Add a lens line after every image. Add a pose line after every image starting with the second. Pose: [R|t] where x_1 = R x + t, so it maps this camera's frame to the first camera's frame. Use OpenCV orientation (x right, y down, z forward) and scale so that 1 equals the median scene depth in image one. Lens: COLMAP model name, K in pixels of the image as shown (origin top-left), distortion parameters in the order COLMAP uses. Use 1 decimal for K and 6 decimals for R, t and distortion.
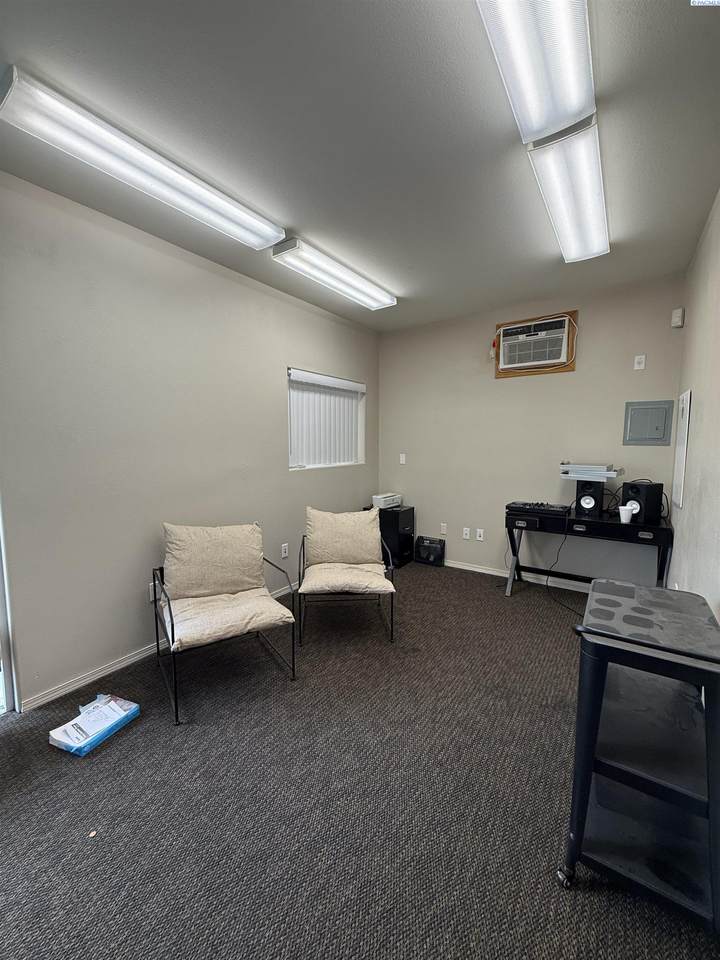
lens RADIAL K [[379.9, 0, 360.0], [0, 379.9, 480.0], [0, 0, 1]] dist [-0.002044, 0.000225]
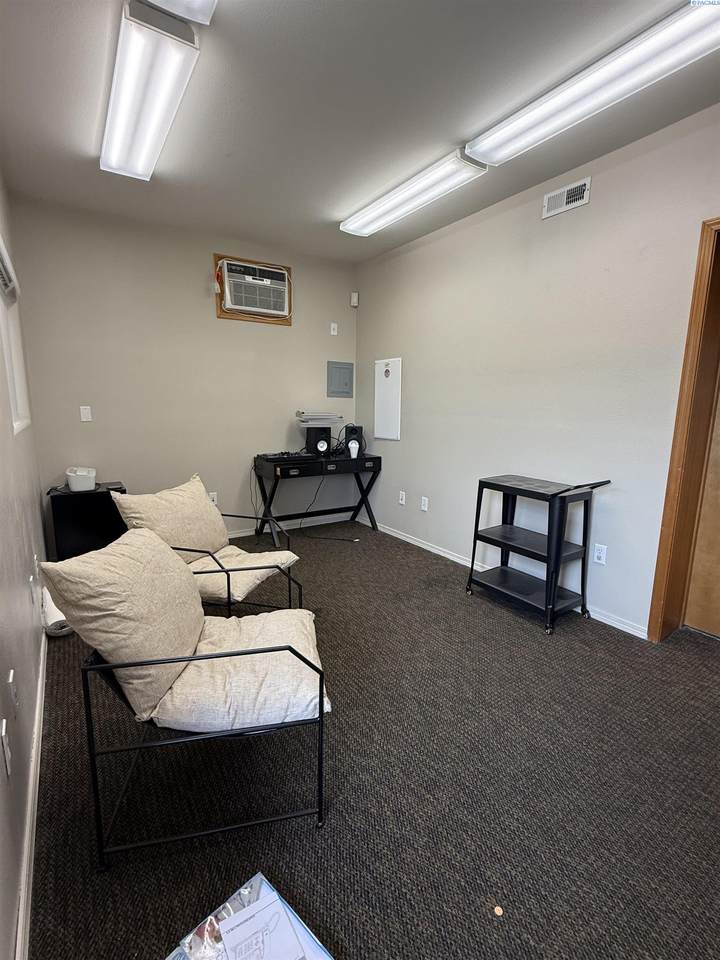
lens RADIAL K [[442.1, 0, 360.0], [0, 442.1, 480.0], [0, 0, 1]] dist [0.015297, -0.000358]
pose [[0.372713, -0.156727, 0.914616, -0.585743], [0.075796, 0.987482, 0.138326, -0.016265], [-0.924846, 0.017769, 0.379927, 0.357539]]
